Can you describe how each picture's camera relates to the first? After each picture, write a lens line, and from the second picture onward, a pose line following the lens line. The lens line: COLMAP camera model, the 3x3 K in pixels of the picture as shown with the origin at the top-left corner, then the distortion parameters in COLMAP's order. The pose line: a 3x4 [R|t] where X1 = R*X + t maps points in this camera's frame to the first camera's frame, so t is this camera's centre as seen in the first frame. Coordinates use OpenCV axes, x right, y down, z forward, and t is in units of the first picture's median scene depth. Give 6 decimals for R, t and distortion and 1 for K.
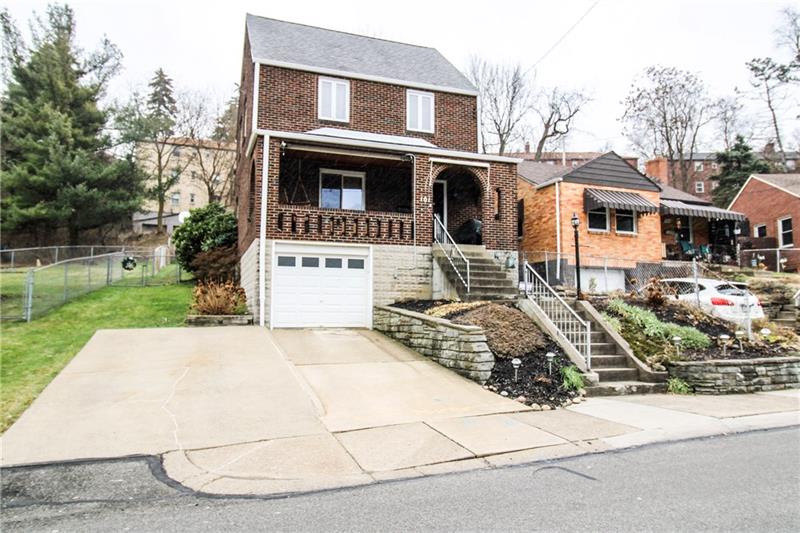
lens RADIAL K [[571.4, 0, 400.8], [0, 571.4, 262.4], [0, 0, 1]] dist [0.006598, 0.001354]
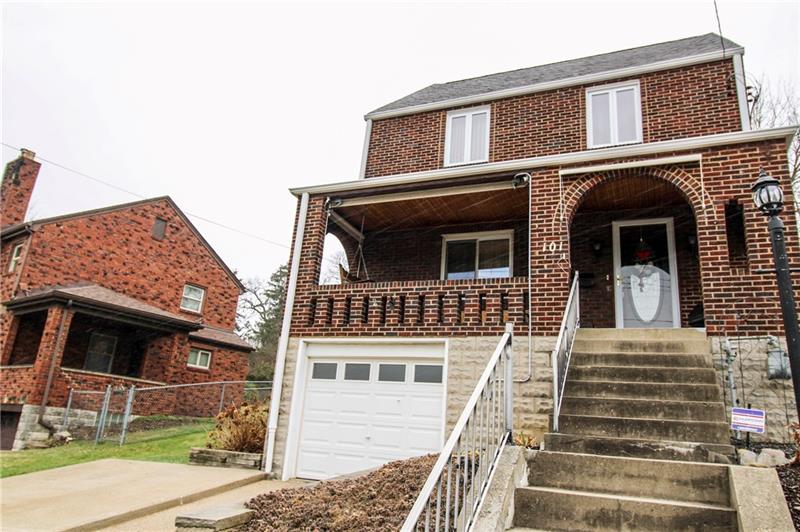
lens RADIAL K [[571.4, 0, 401.5], [0, 571.4, 268.6], [0, 0, 1]] dist [0.006598, 0.001354]
pose [[0.717174, -0.152486, -0.680007, 0.295724], [-0.009571, 0.973521, -0.228399, 0.029743], [0.696829, 0.170310, 0.696724, 0.543422]]
